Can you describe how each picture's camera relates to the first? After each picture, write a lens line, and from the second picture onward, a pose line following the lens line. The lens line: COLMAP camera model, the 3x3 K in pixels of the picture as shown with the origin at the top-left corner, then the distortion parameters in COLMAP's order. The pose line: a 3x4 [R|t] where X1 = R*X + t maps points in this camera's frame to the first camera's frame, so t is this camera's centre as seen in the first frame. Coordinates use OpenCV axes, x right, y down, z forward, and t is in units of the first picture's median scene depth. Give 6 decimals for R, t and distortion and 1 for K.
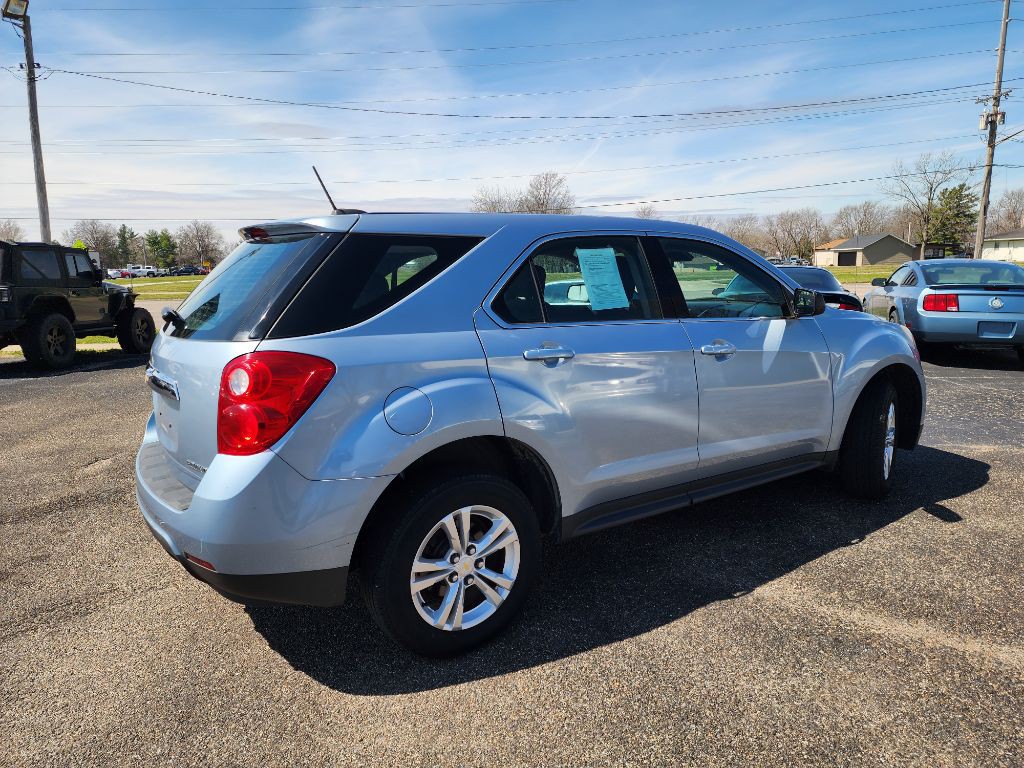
lens RADIAL K [[675.8, 0, 525.2], [0, 675.8, 383.7], [0, 0, 1]] dist [0.075621, -0.063968]
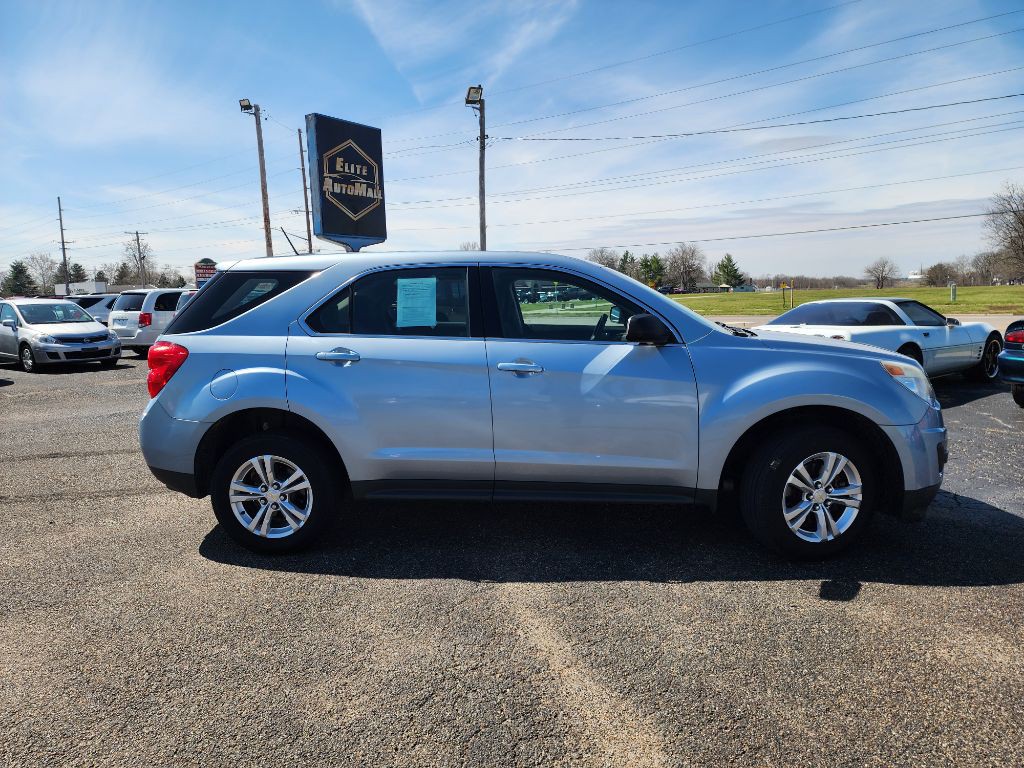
lens RADIAL K [[679.4, 0, 507.1], [0, 679.4, 397.0], [0, 0, 1]] dist [0.072648, -0.066808]
pose [[0.771893, 0.095181, -0.628587, 1.146779], [-0.100019, 0.994598, 0.027781, -0.034904], [0.627836, 0.041427, 0.777243, 0.146822]]
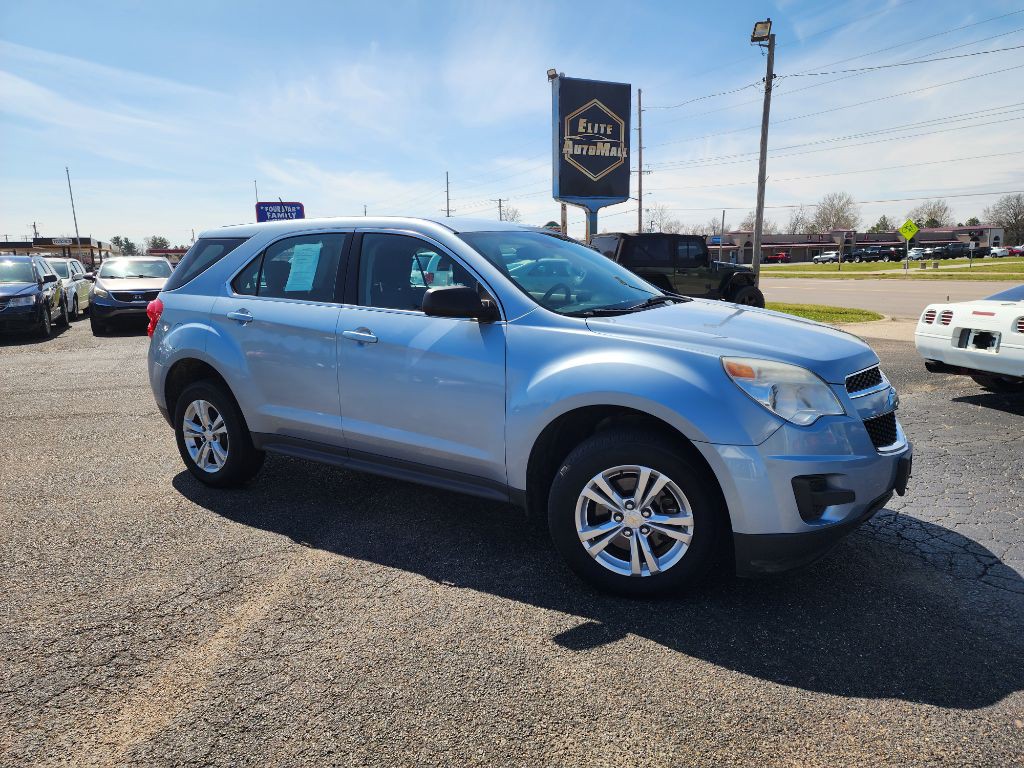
lens RADIAL K [[673.3, 0, 512.0], [0, 673.3, 384.0], [0, 0, 1]] dist [0.073159, -0.063761]
pose [[0.385294, 0.176083, -0.905838, 1.619572], [-0.144925, 0.980991, 0.129048, -0.176343], [0.911343, 0.081557, 0.403489, 0.937485]]
